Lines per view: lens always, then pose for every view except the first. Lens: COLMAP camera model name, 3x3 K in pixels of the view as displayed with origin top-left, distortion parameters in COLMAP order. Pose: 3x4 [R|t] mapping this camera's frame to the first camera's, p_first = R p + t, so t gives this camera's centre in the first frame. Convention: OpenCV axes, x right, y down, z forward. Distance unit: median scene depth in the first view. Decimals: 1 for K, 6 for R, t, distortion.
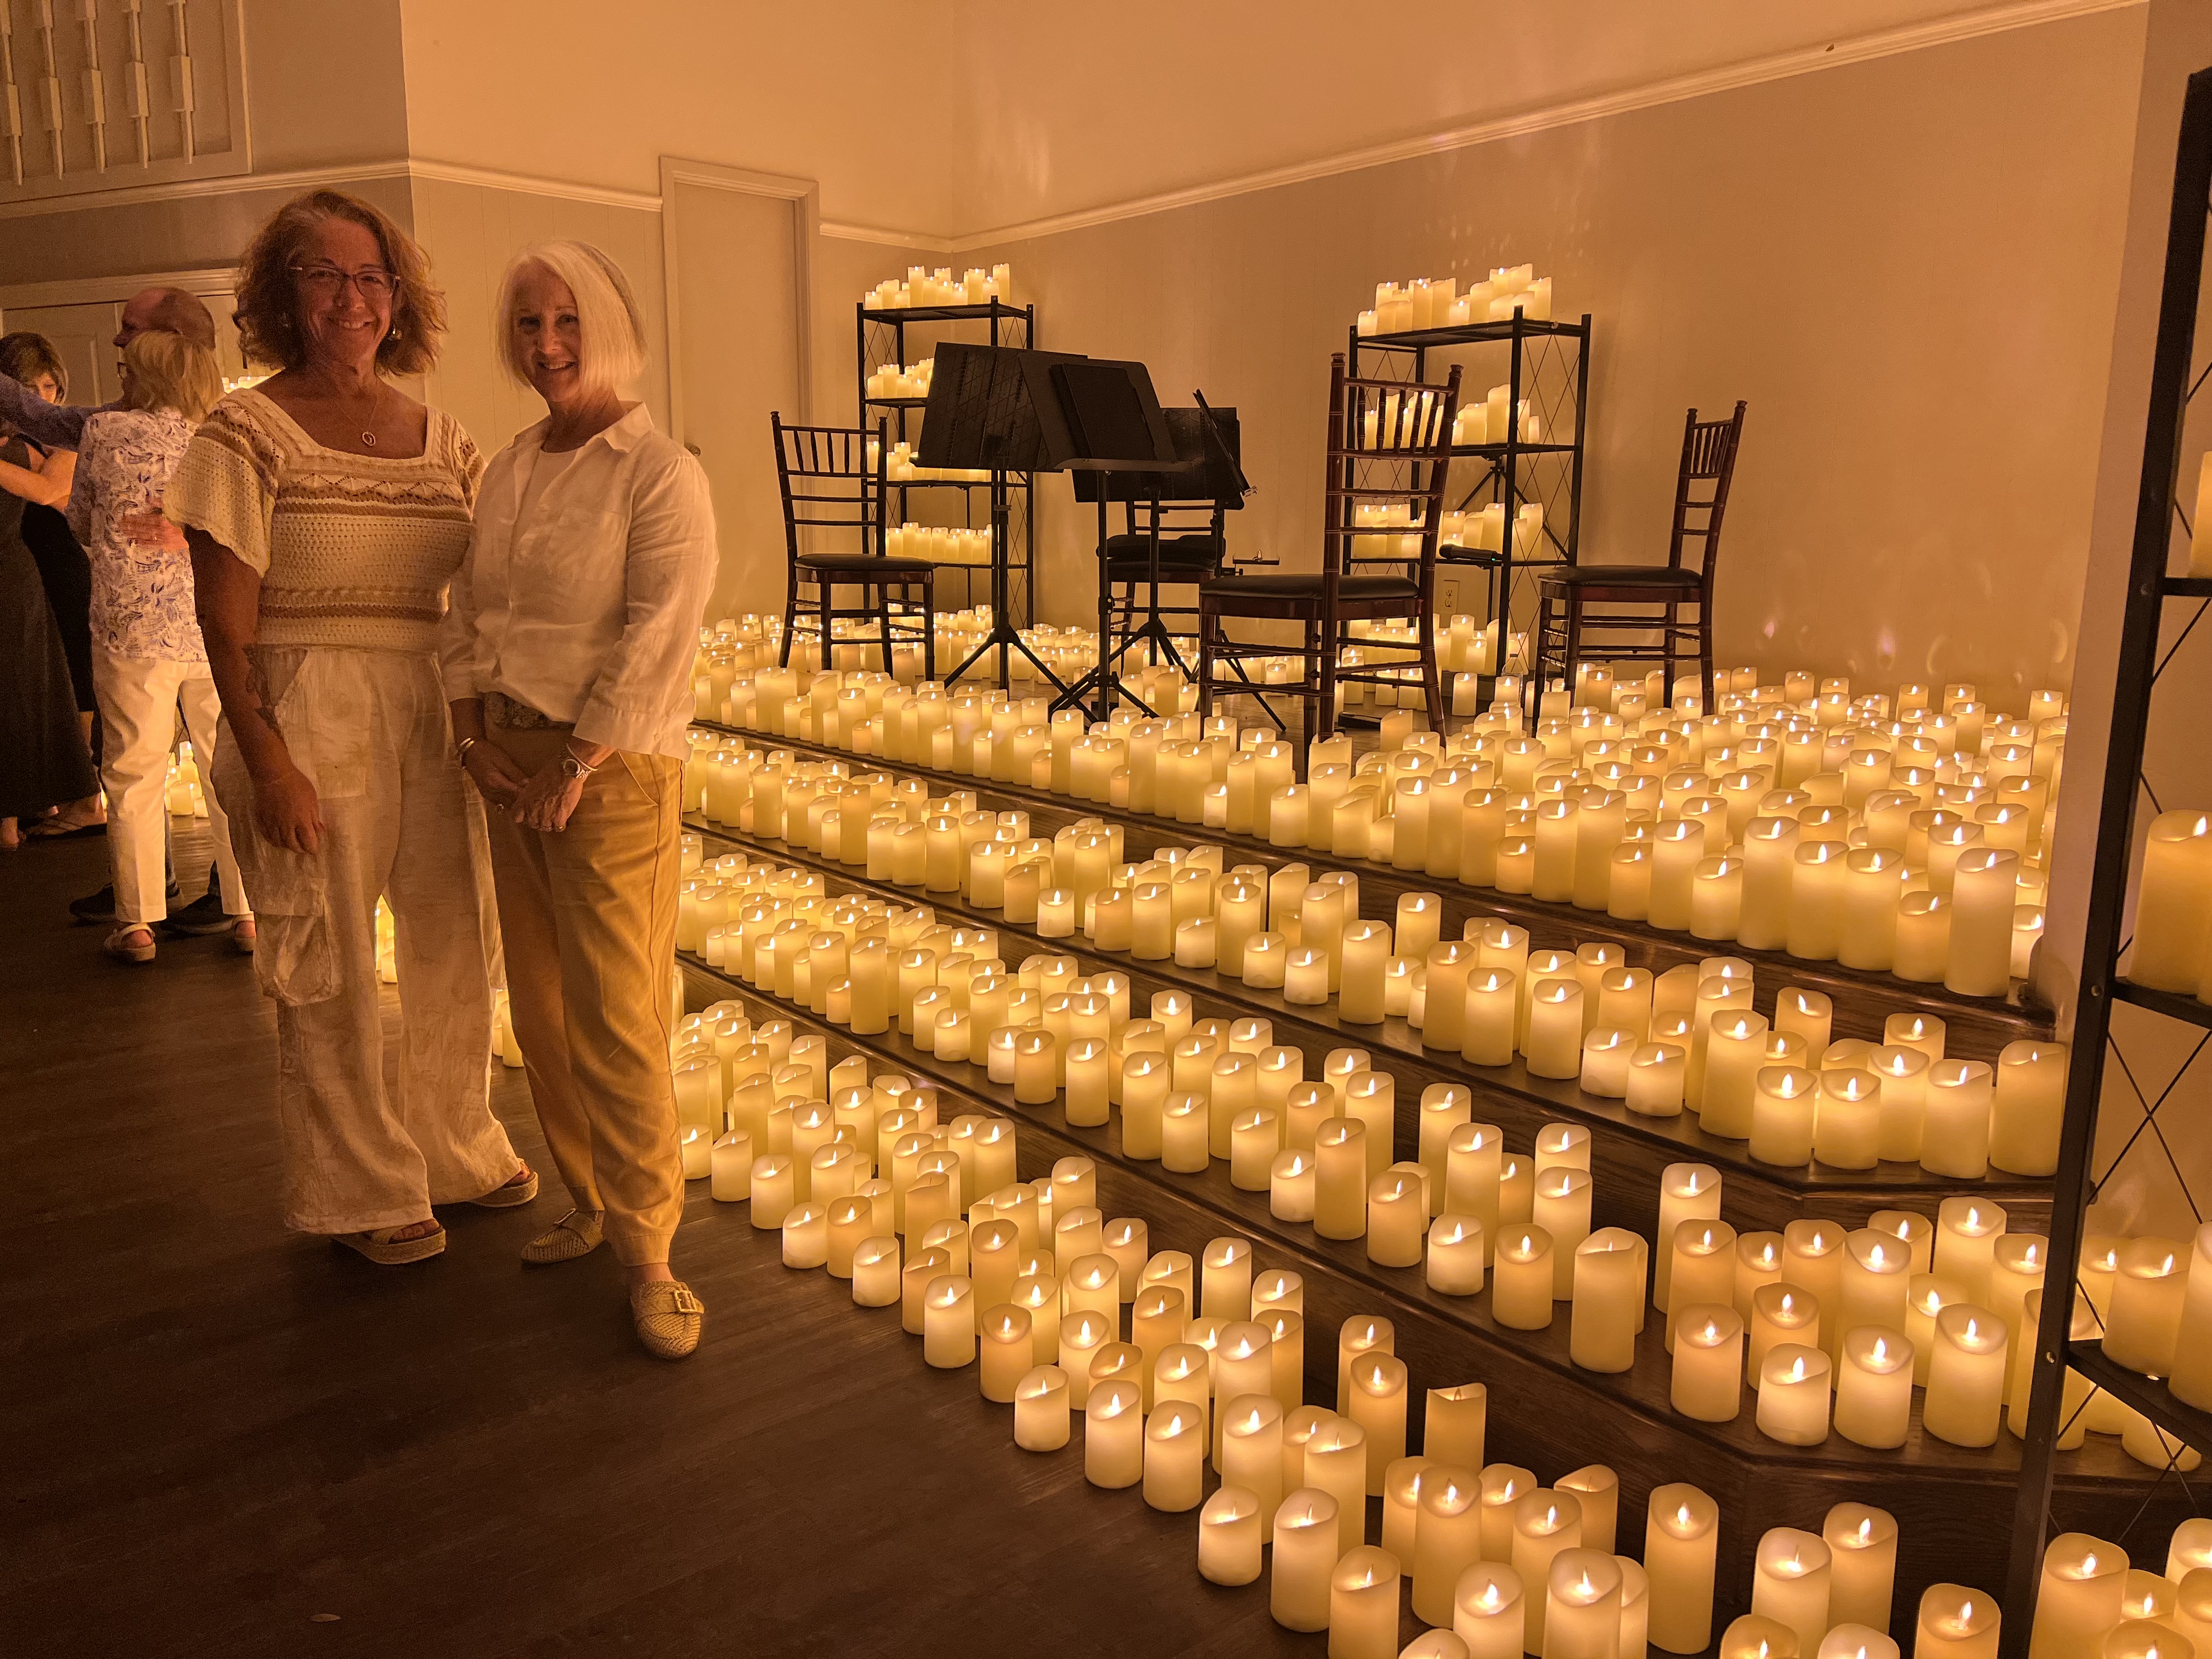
lens RADIAL K [[1700.3, 0, 1107.8], [0, 1700.3, 820.2], [0, 0, 1]] dist [-0.003533, -0.001294]
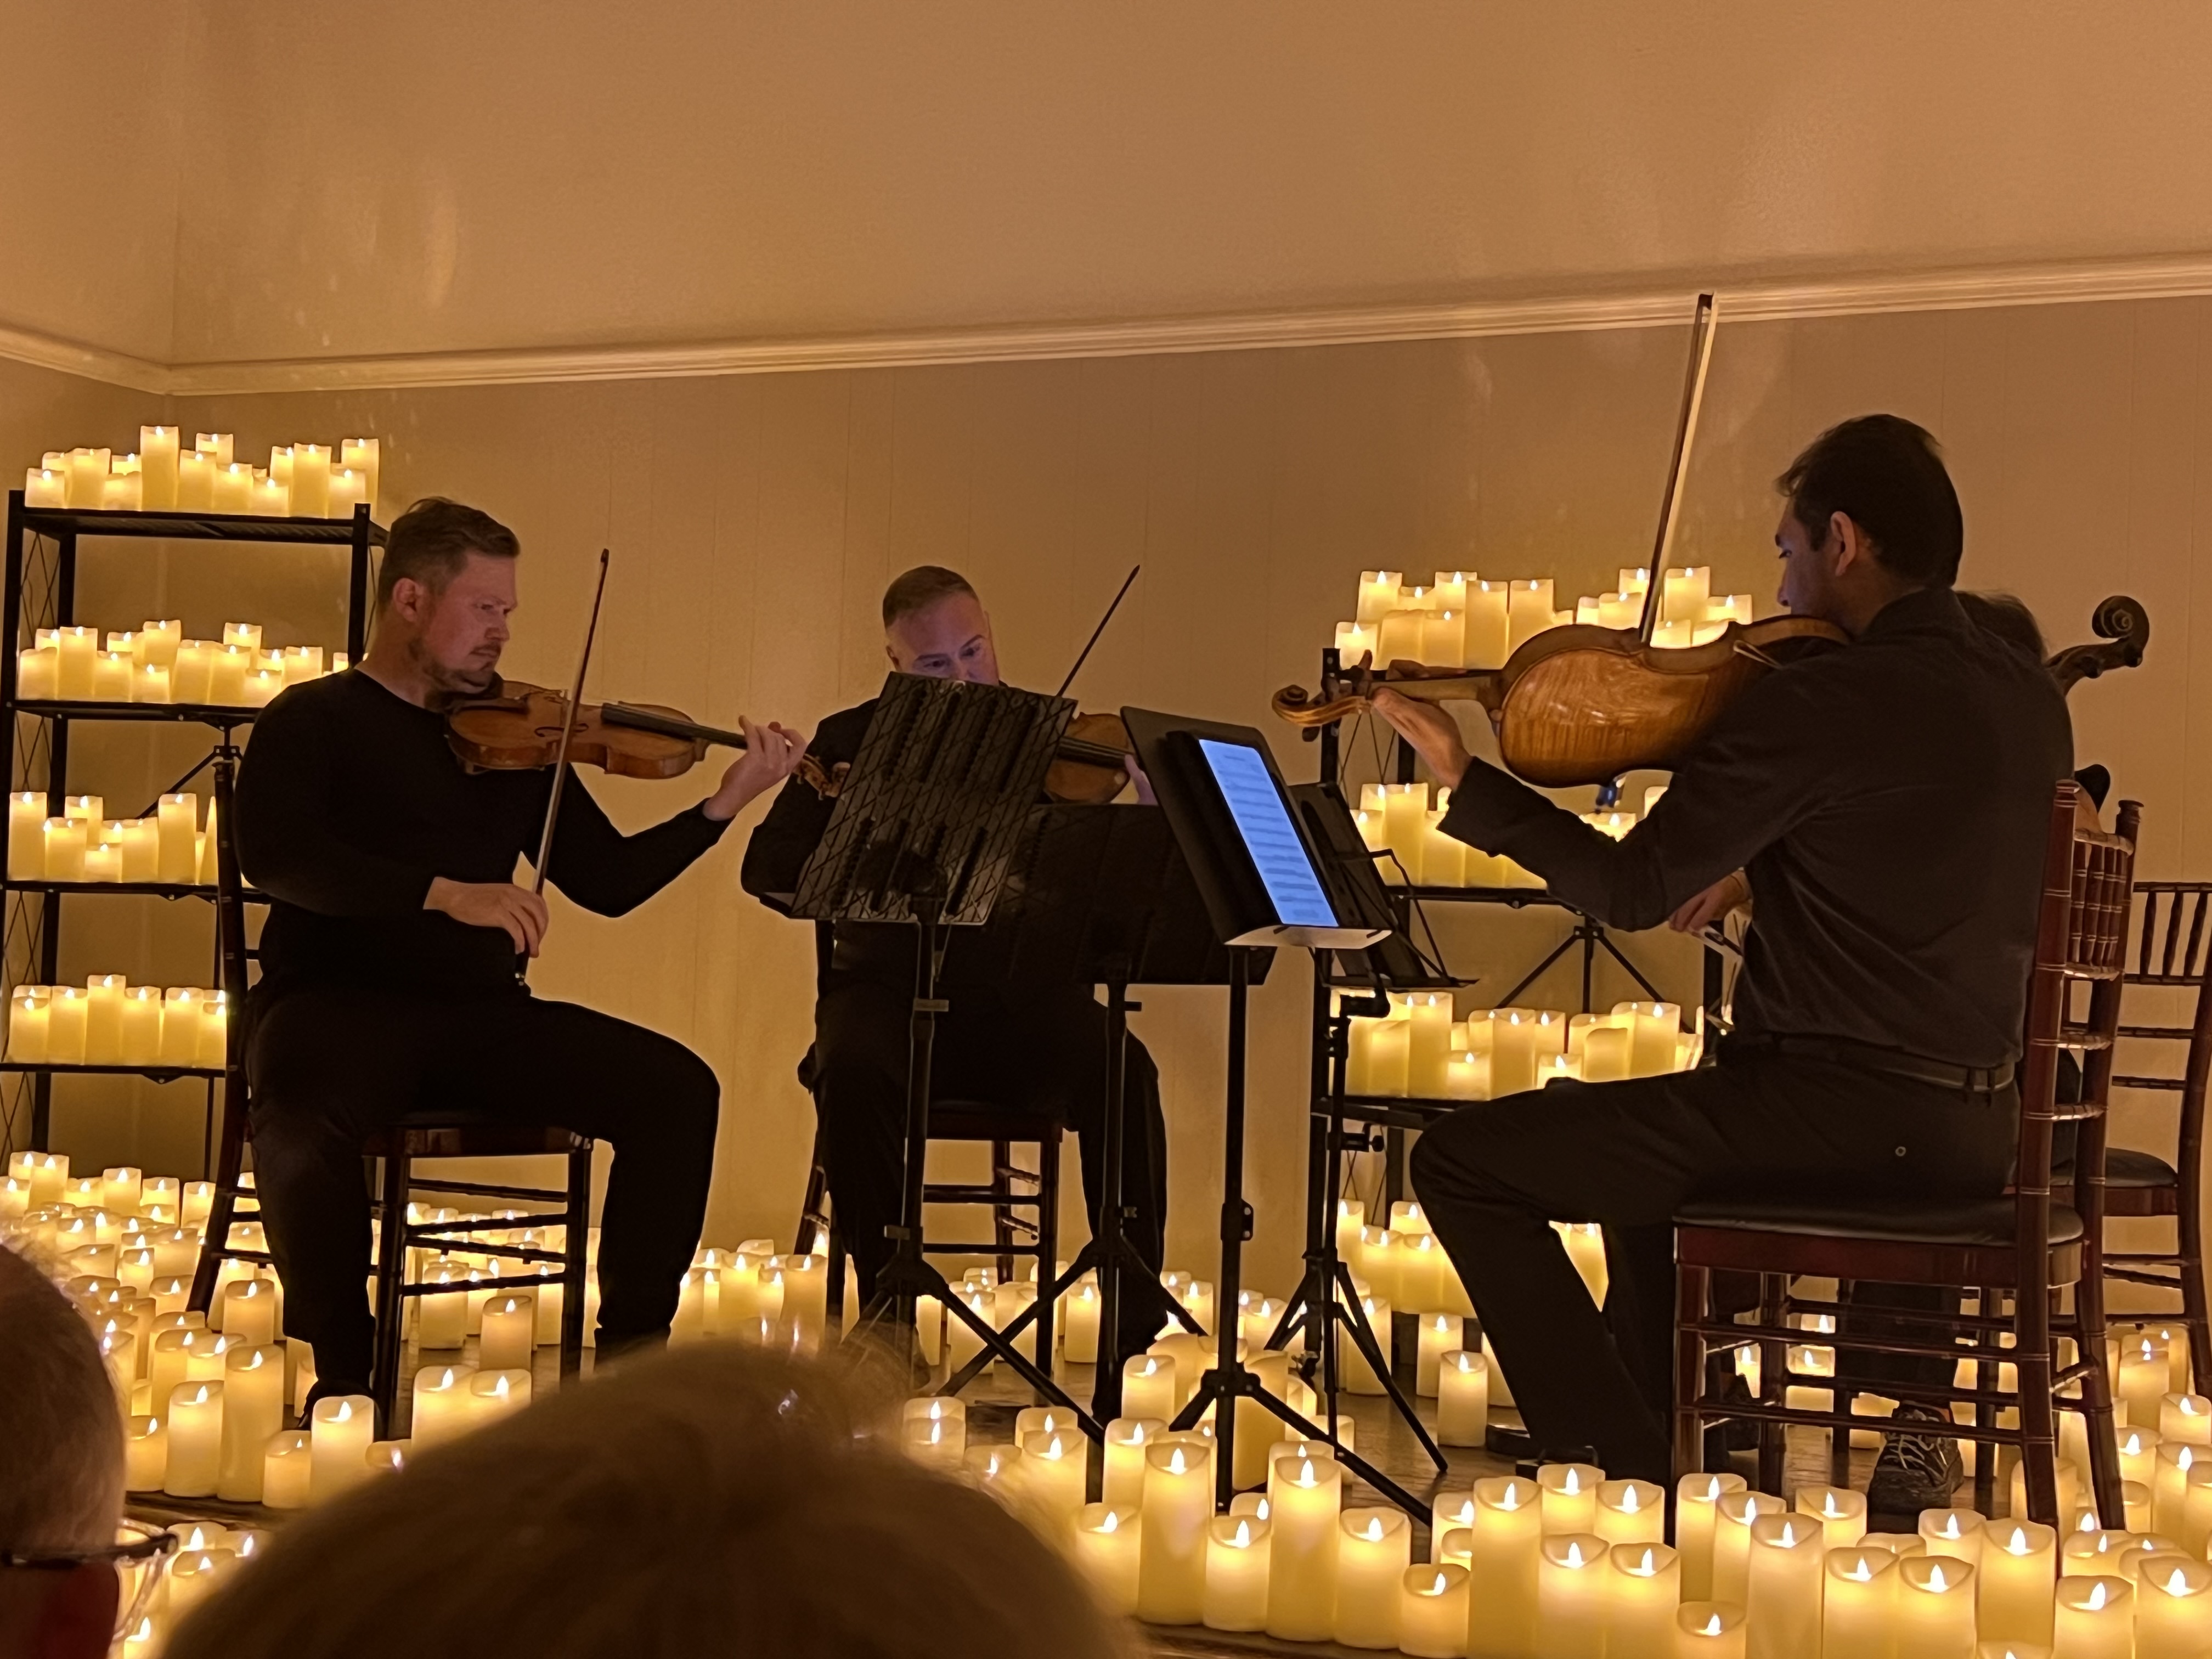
lens RADIAL K [[3522.2, 0, 1105.5], [0, 3522.2, 835.7], [0, 0, 1]] dist [0.063027, 0.000000]
pose [[0.914934, 0.034367, 0.402138, -0.263294], [0.041692, 0.982990, -0.178862, -0.035209], [-0.401445, 0.180413, 0.897938, 0.057457]]
